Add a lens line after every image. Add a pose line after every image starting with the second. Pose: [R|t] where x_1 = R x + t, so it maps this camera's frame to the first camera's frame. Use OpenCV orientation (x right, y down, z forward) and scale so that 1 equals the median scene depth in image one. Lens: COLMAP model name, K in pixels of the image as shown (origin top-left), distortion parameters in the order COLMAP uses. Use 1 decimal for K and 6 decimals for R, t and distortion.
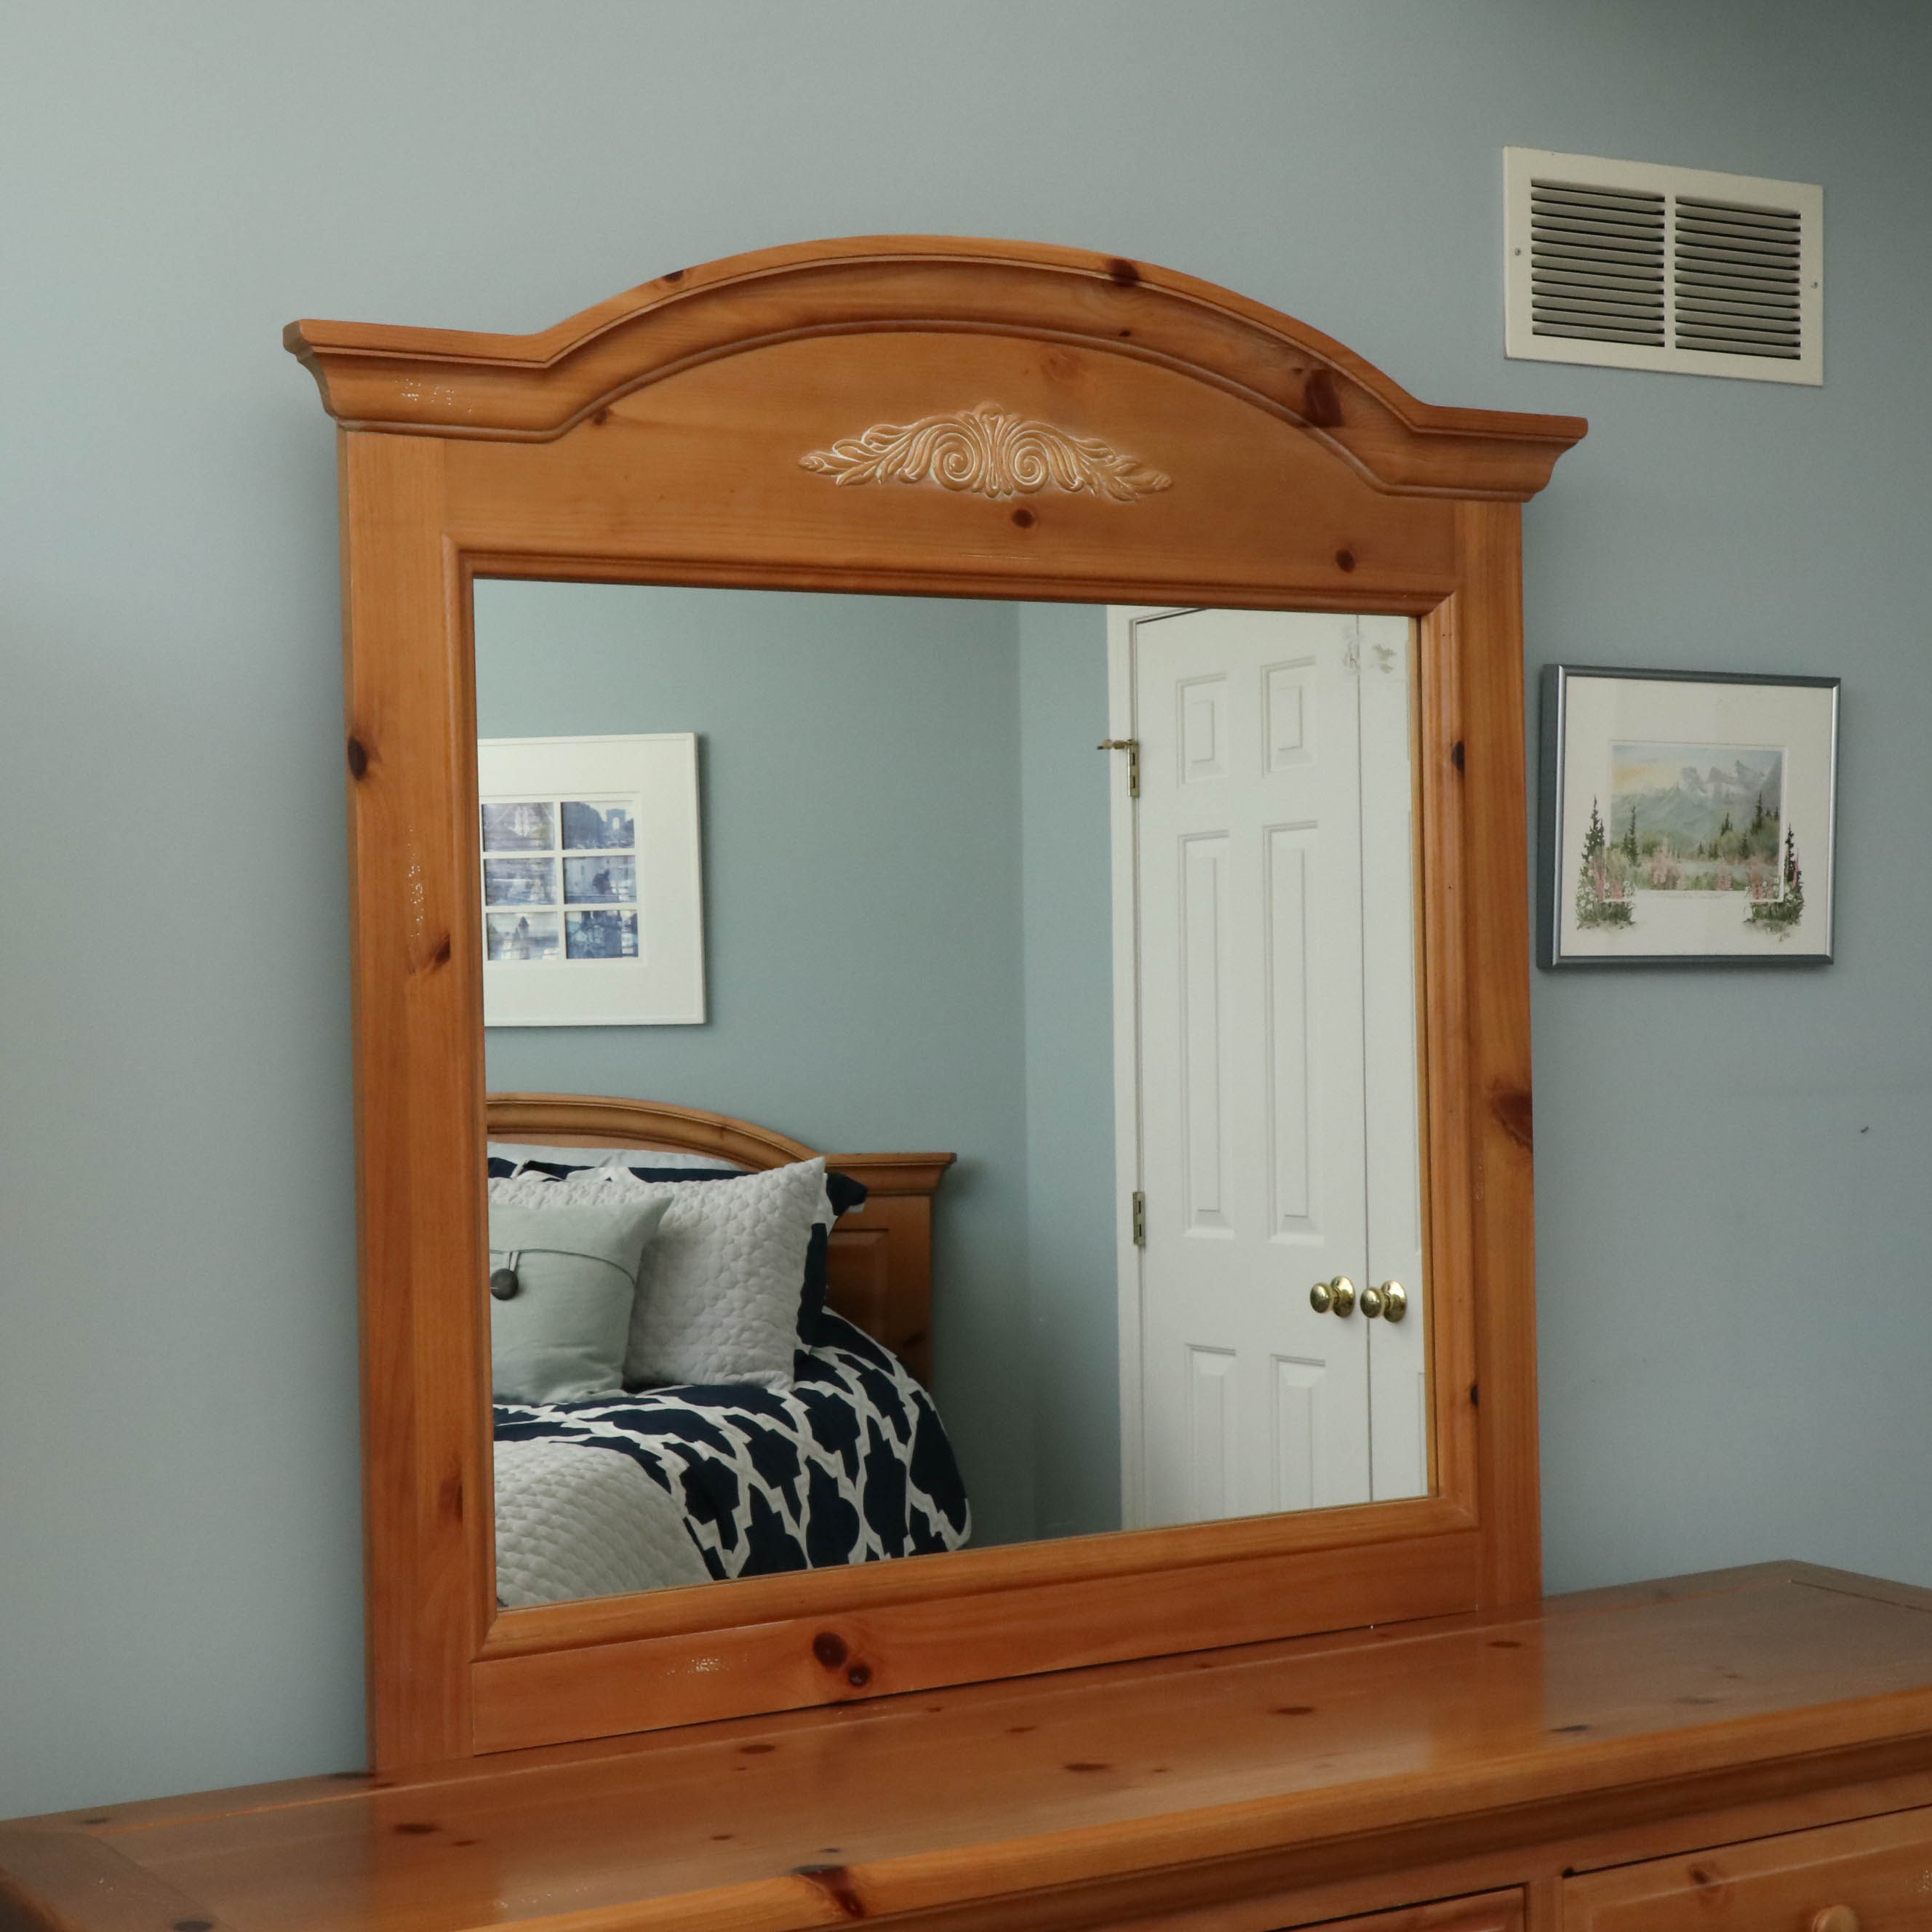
lens RADIAL K [[3459.9, 0, 962.2], [0, 3459.9, 986.3], [0, 0, 1]] dist [0.022304, 0.000000]
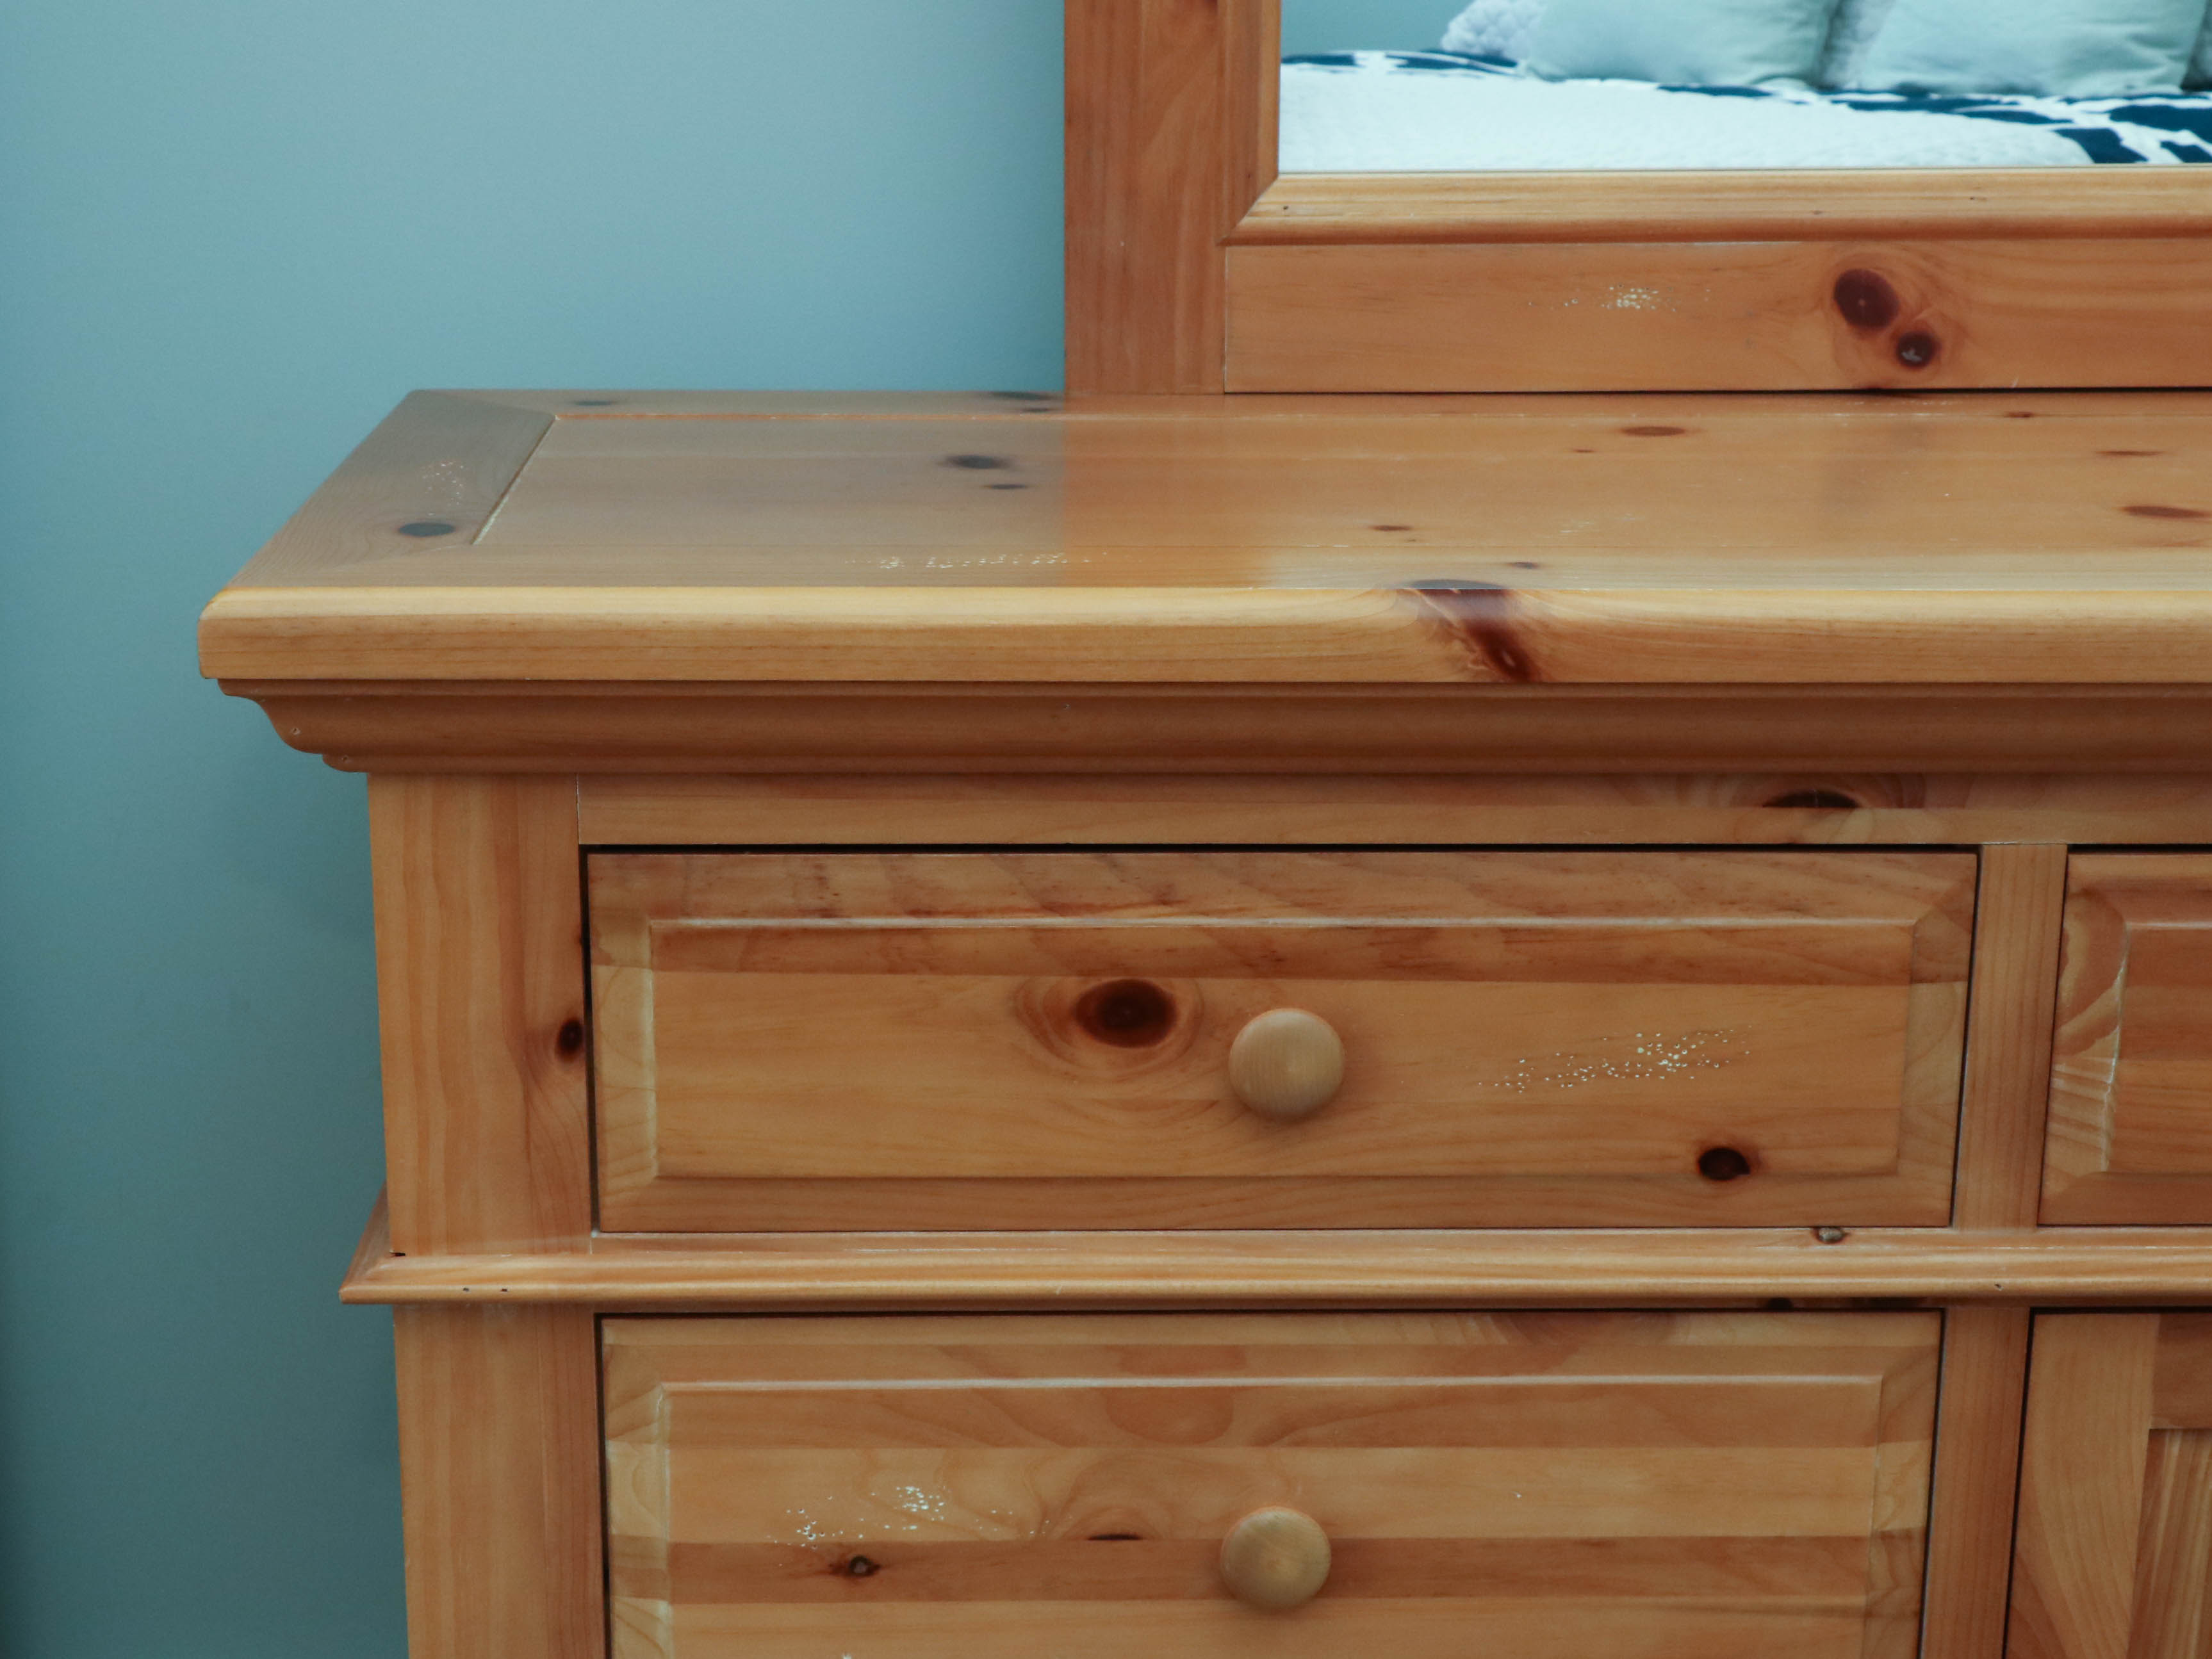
lens RADIAL K [[3641.5, 0, 1068.7], [0, 3641.5, 855.1], [0, 0, 1]] dist [0.047239, 0.000000]
pose [[0.873886, 0.158935, -0.459415, 0.131350], [-0.023640, 0.957821, 0.286391, 0.095636], [0.485555, -0.239413, 0.840784, 0.343963]]
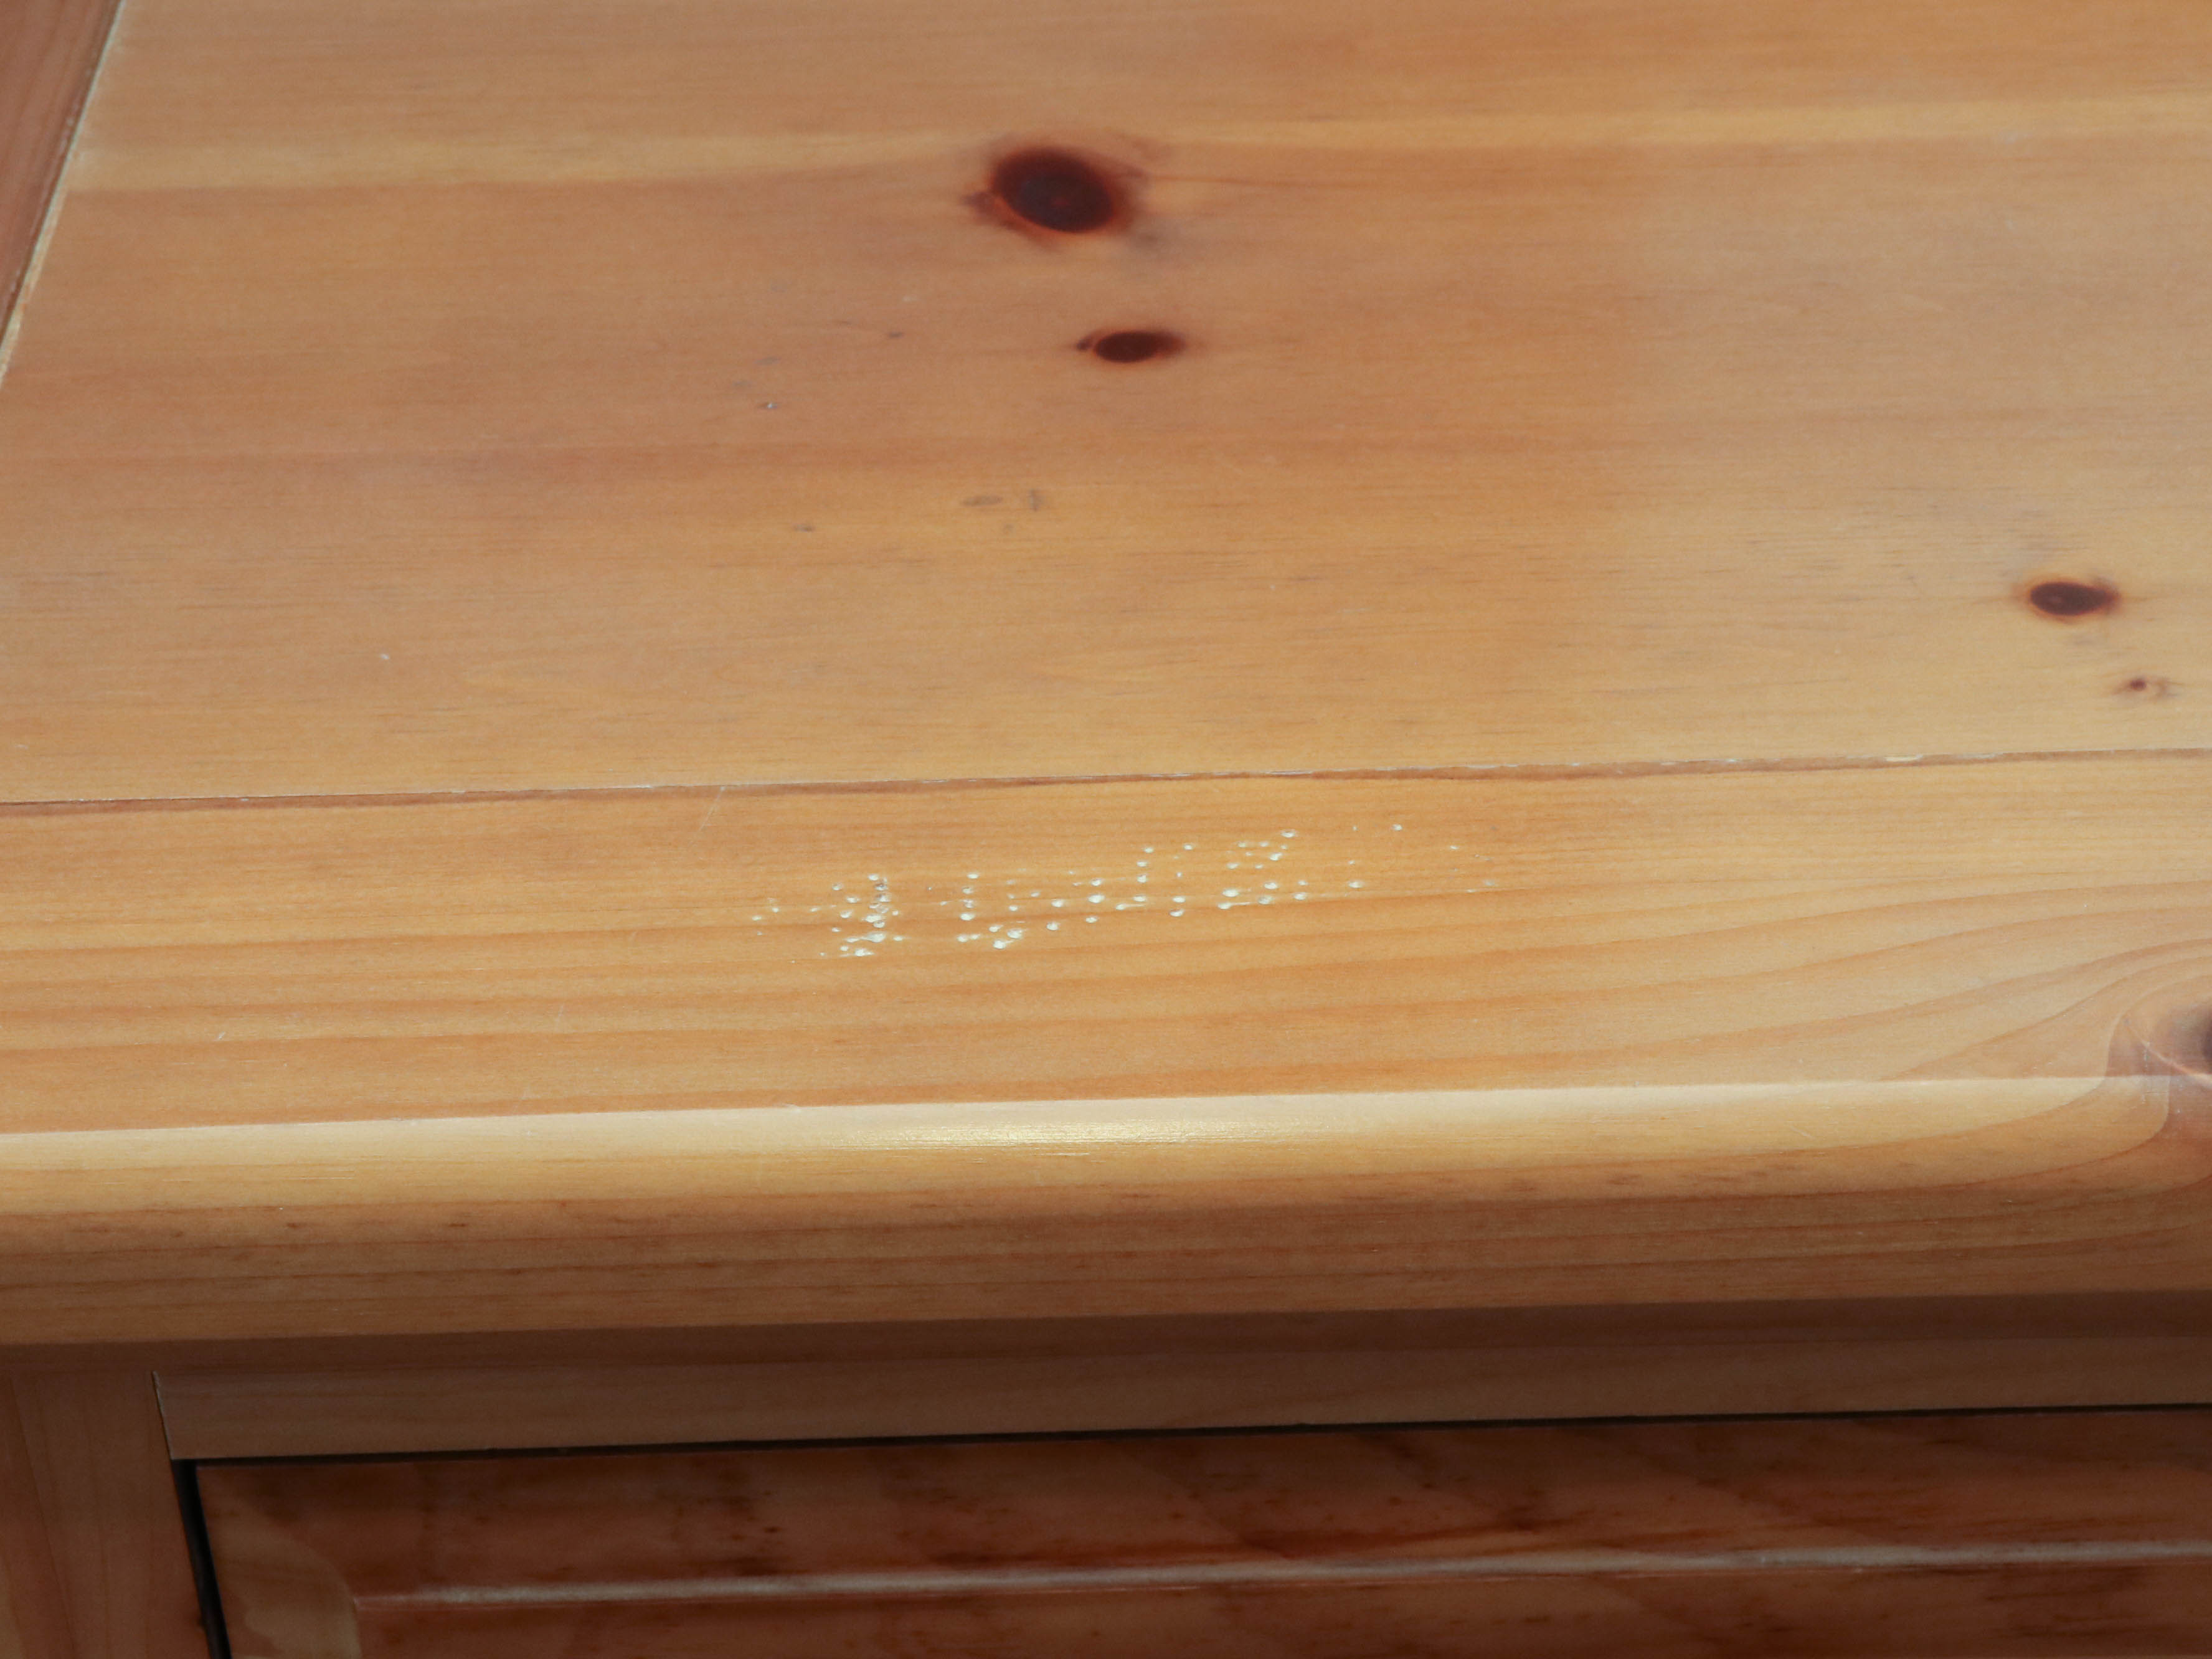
lens RADIAL K [[4147.9, 0, 1085.9], [0, 4147.9, 827.0], [0, 0, 1]] dist [0.052615, 0.000000]
pose [[0.870838, 0.303394, -0.386774, -0.009426], [-0.003836, 0.790983, 0.611826, 0.062374], [0.491556, -0.531318, 0.689981, 0.580386]]
